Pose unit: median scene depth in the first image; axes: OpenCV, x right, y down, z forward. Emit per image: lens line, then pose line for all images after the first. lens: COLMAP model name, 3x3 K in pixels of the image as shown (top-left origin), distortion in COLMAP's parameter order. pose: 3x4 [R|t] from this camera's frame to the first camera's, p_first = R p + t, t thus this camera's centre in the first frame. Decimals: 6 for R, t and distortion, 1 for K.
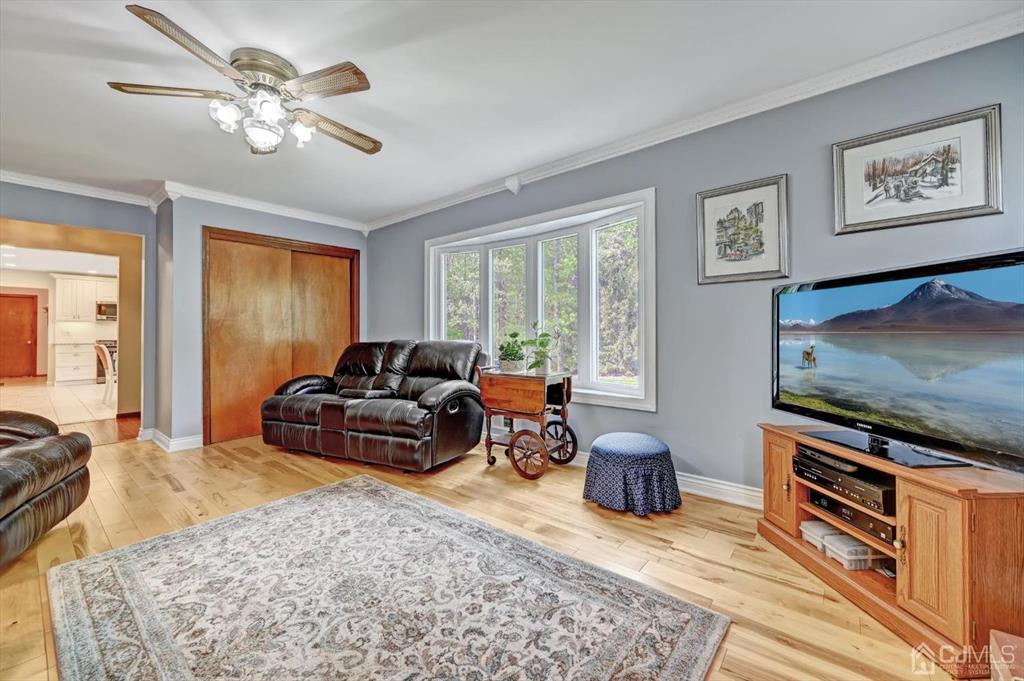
lens RADIAL K [[409.5, 0, 509.9], [0, 409.5, 330.7], [0, 0, 1]] dist [-0.002833, 0.000732]
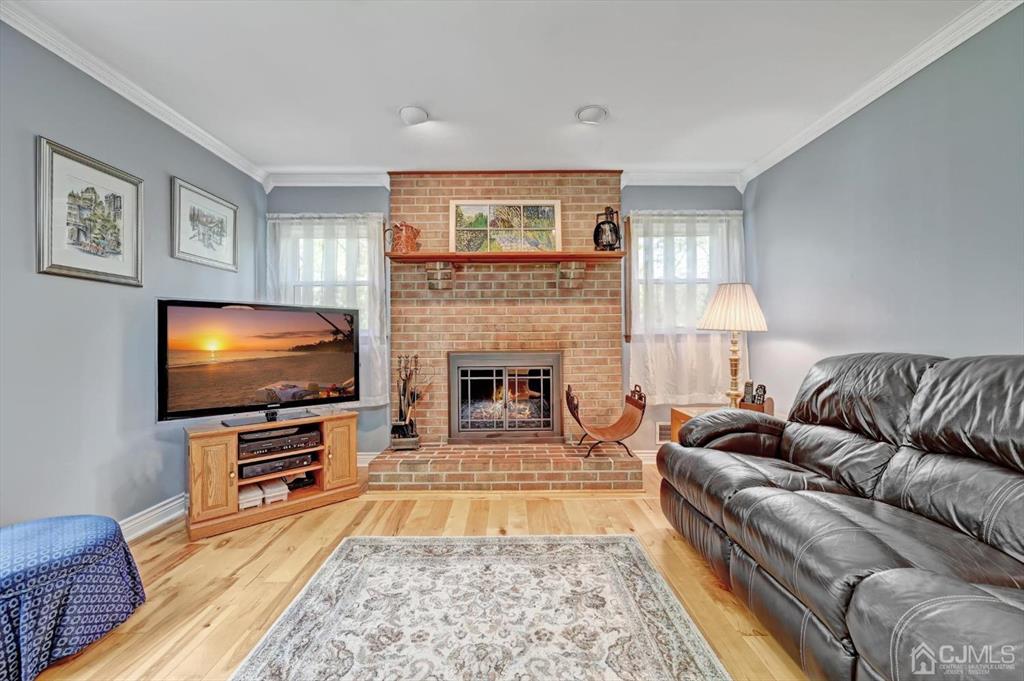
lens RADIAL K [[409.5, 0, 515.1], [0, 409.5, 338.8], [0, 0, 1]] dist [-0.002833, 0.000732]
pose [[-0.653424, 0.011786, 0.756901, -0.601184], [0.003078, 0.999912, -0.012913, 0.007105], [-0.756986, -0.006108, -0.653403, 0.922094]]
